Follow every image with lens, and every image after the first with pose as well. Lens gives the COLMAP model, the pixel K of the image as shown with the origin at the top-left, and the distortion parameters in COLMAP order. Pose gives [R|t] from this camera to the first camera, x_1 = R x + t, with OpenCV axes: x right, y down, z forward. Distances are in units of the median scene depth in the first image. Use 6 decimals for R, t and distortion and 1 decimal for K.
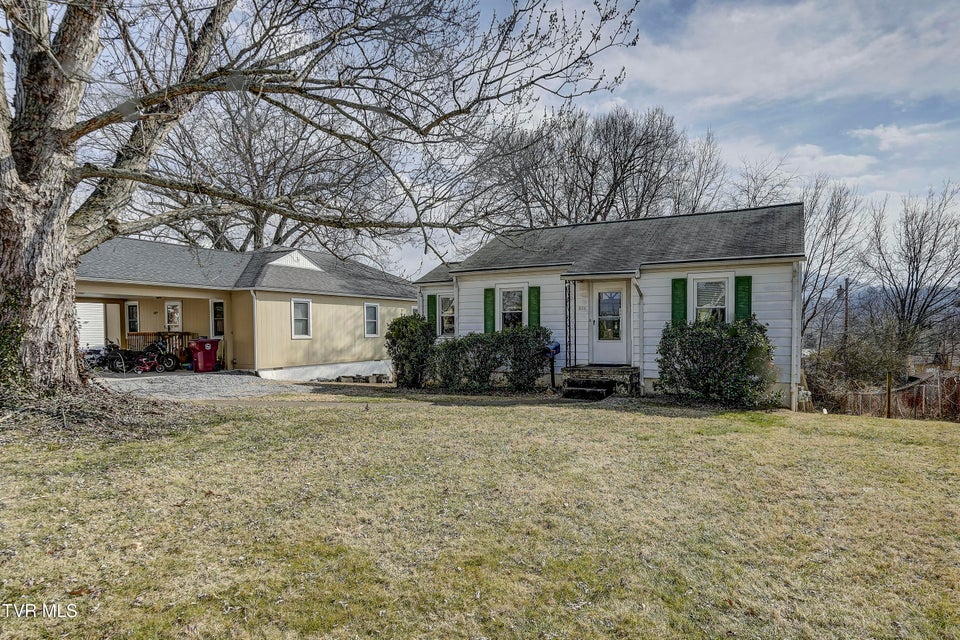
lens RADIAL K [[474.7, 0, 479.8], [0, 474.7, 326.1], [0, 0, 1]] dist [-0.000780, 0.001166]
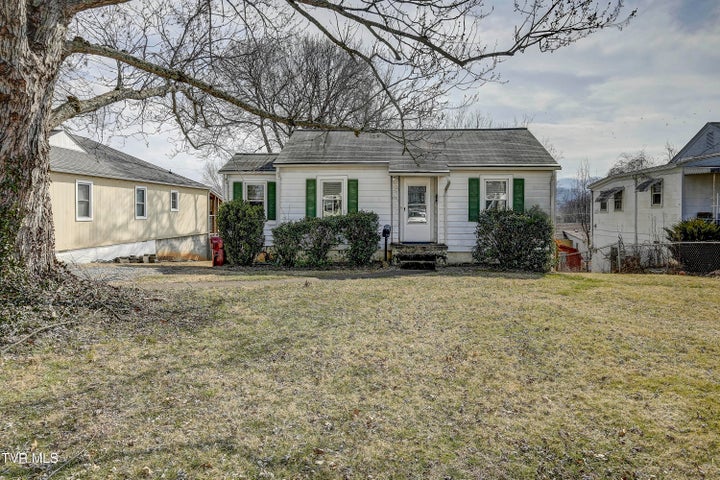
lens RADIAL K [[400.2, 0, 356.3], [0, 400.2, 206.5], [0, 0, 1]] dist [0.001517, -0.000364]
pose [[0.943140, 0.015138, 0.332051, -0.263063], [-0.012240, 0.999867, -0.010817, -0.002836], [-0.332170, 0.006138, 0.943200, 0.033019]]
